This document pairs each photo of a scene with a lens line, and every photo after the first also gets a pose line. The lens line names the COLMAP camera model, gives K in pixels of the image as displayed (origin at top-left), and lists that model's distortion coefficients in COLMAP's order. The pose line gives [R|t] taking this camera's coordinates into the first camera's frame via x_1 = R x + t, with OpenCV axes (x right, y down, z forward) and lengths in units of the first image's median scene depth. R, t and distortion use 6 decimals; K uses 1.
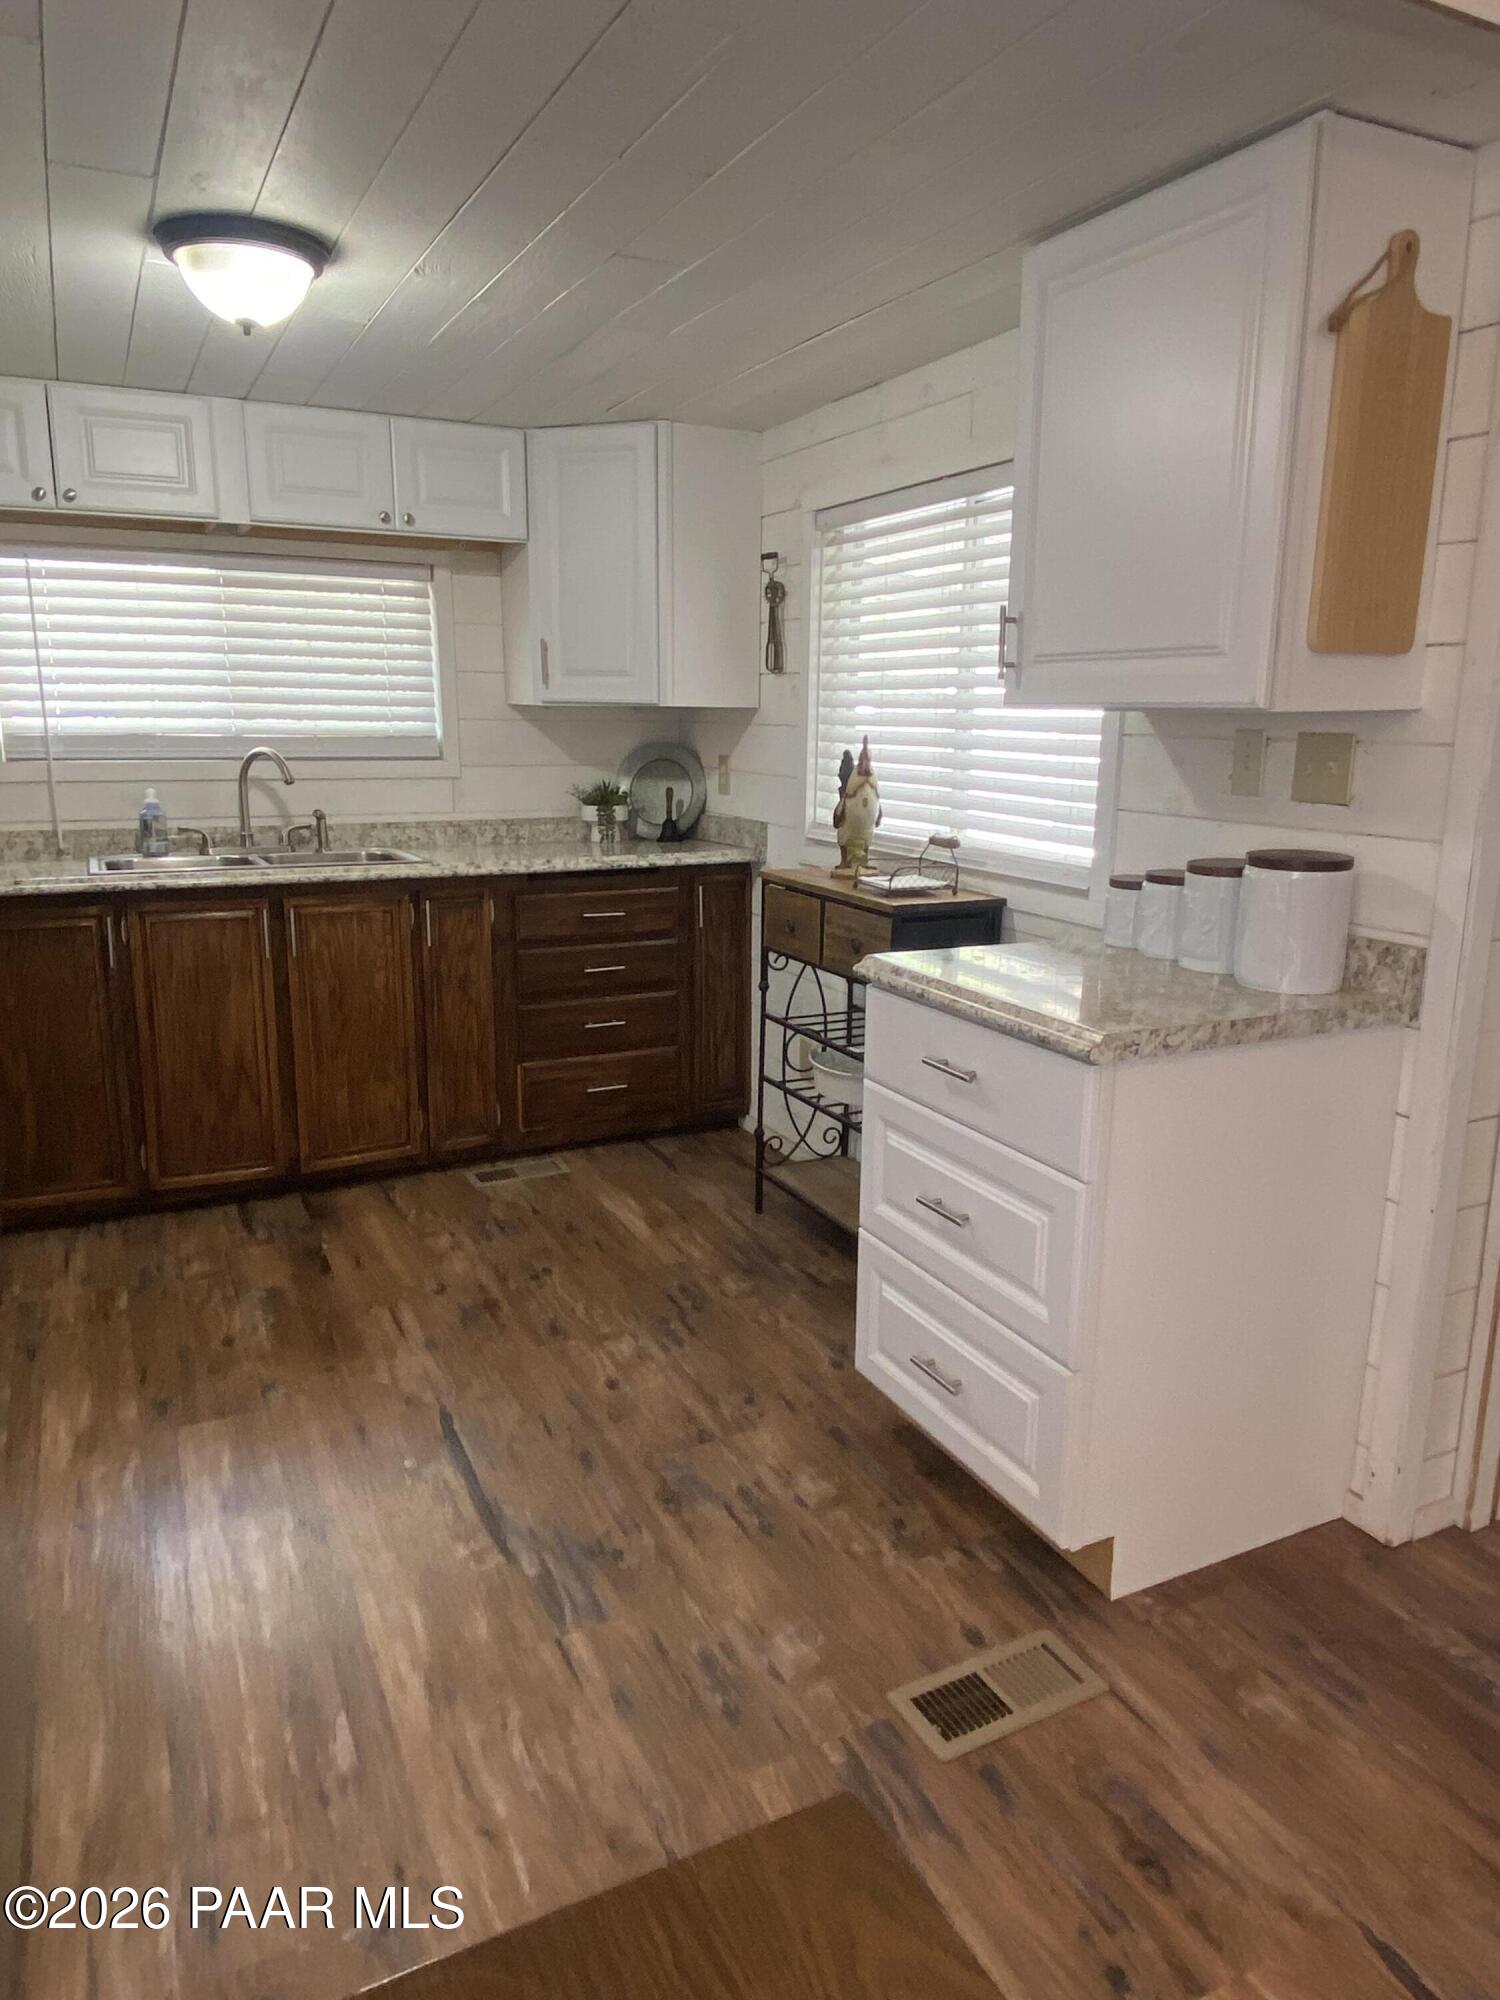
lens RADIAL K [[1306.2, 0, 750.0], [0, 1306.2, 1000.0], [0, 0, 1]] dist [0.073214, -0.106534]
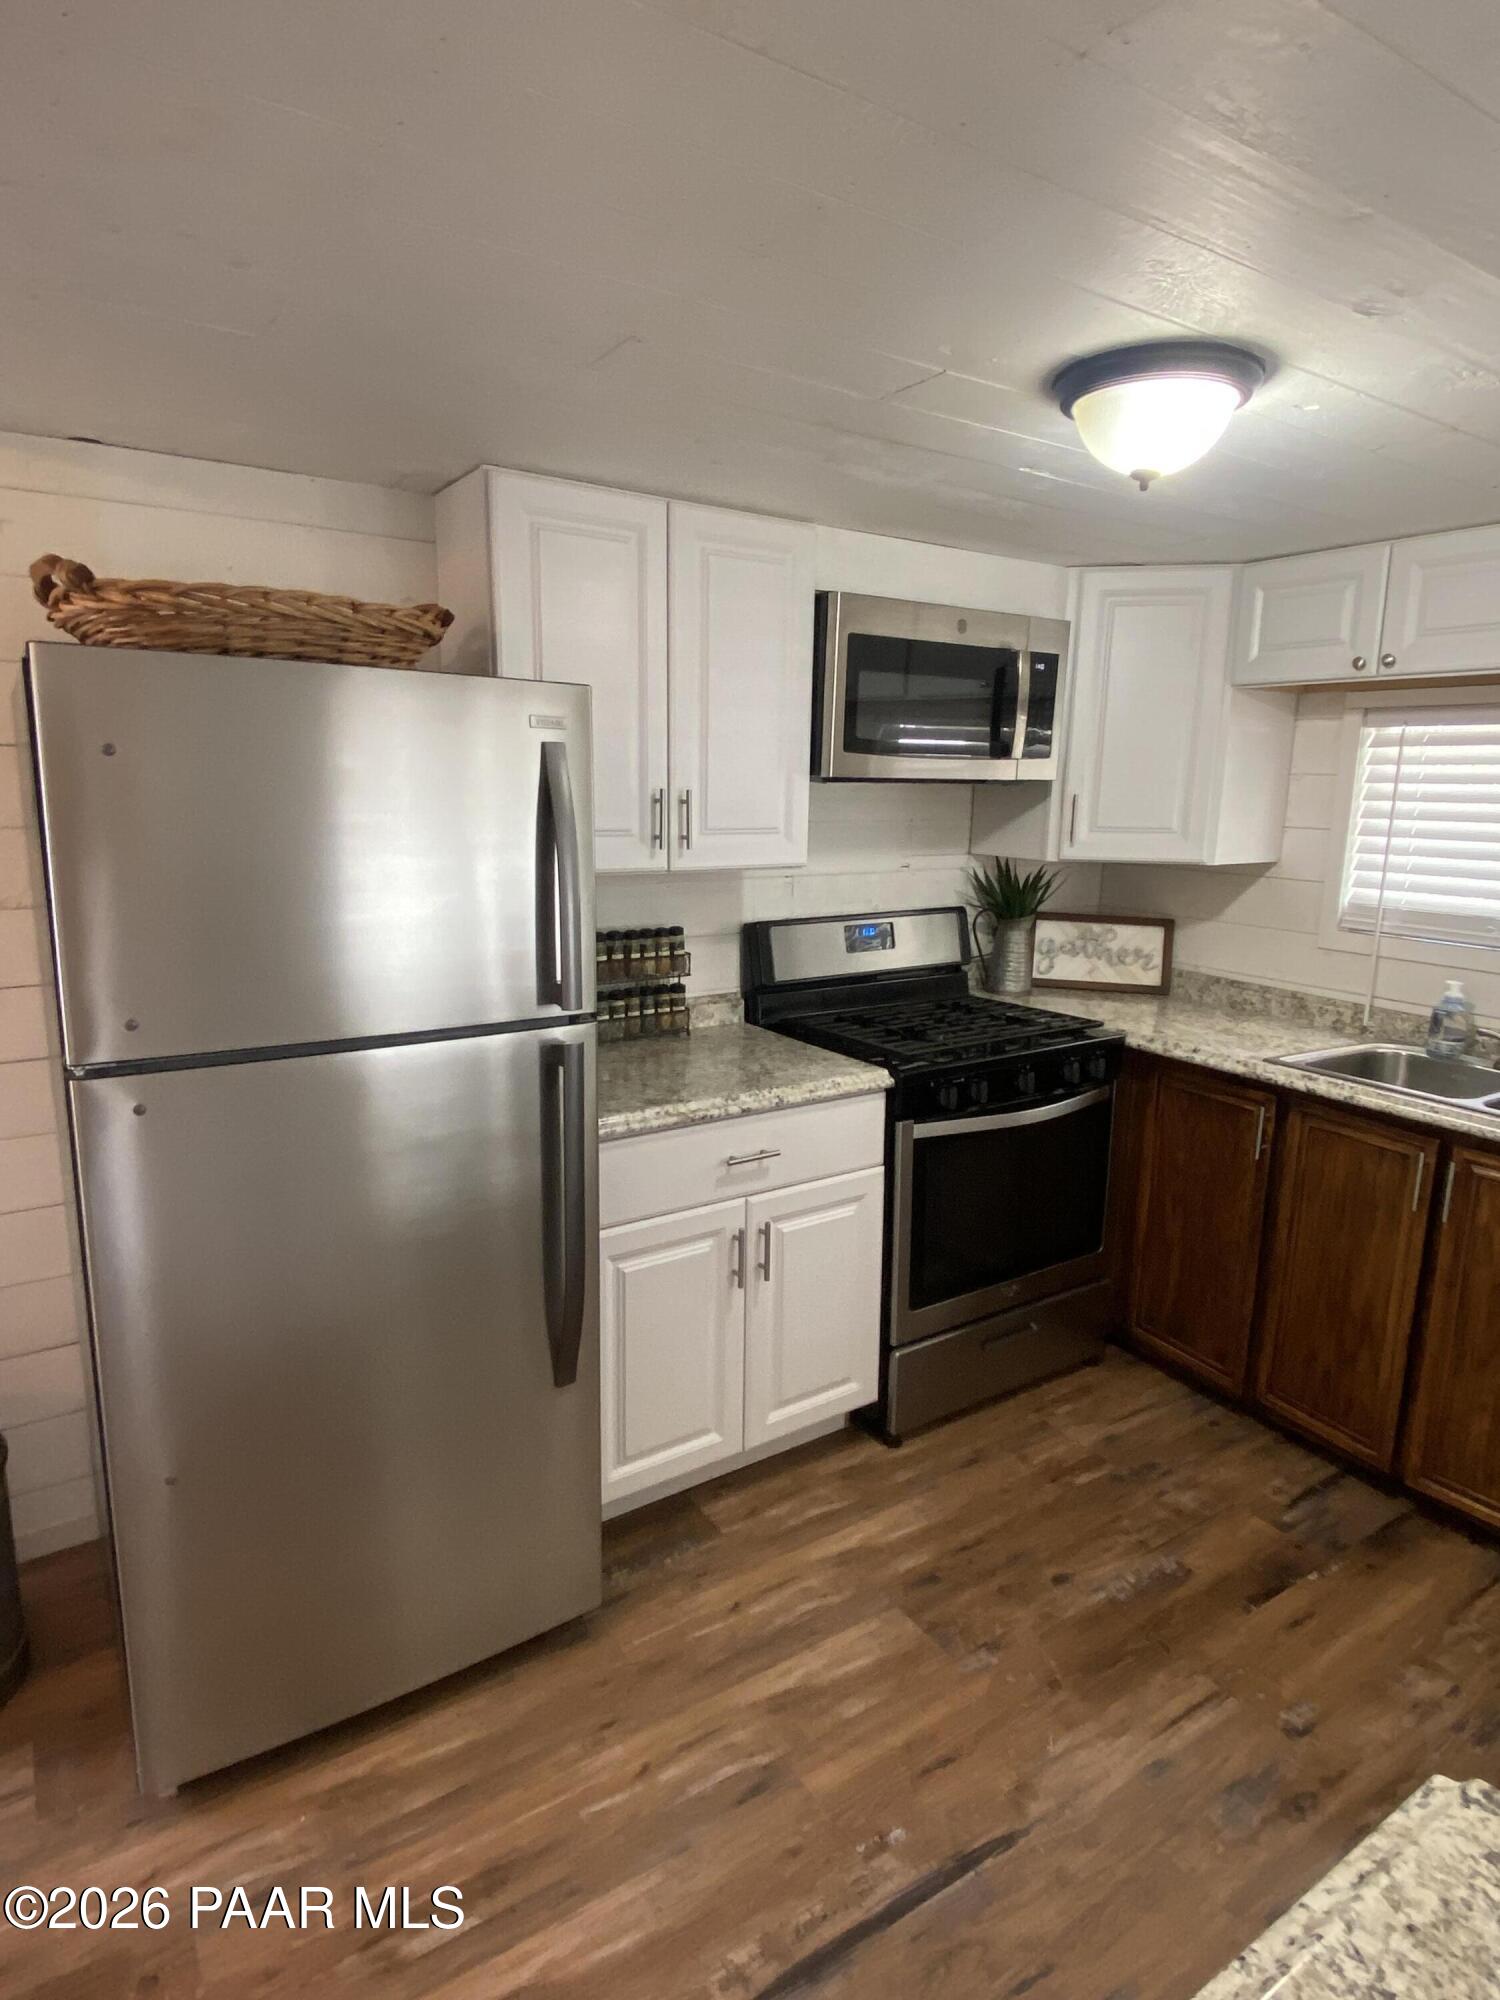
lens RADIAL K [[1102.5, 0, 750.0], [0, 1102.5, 1000.0], [0, 0, 1]] dist [-0.030041, -0.001405]
pose [[0.118053, 0.186100, -0.975413, 0.206393], [-0.240324, 0.958435, 0.153775, -0.162737], [0.963487, 0.216261, 0.157871, 0.497483]]
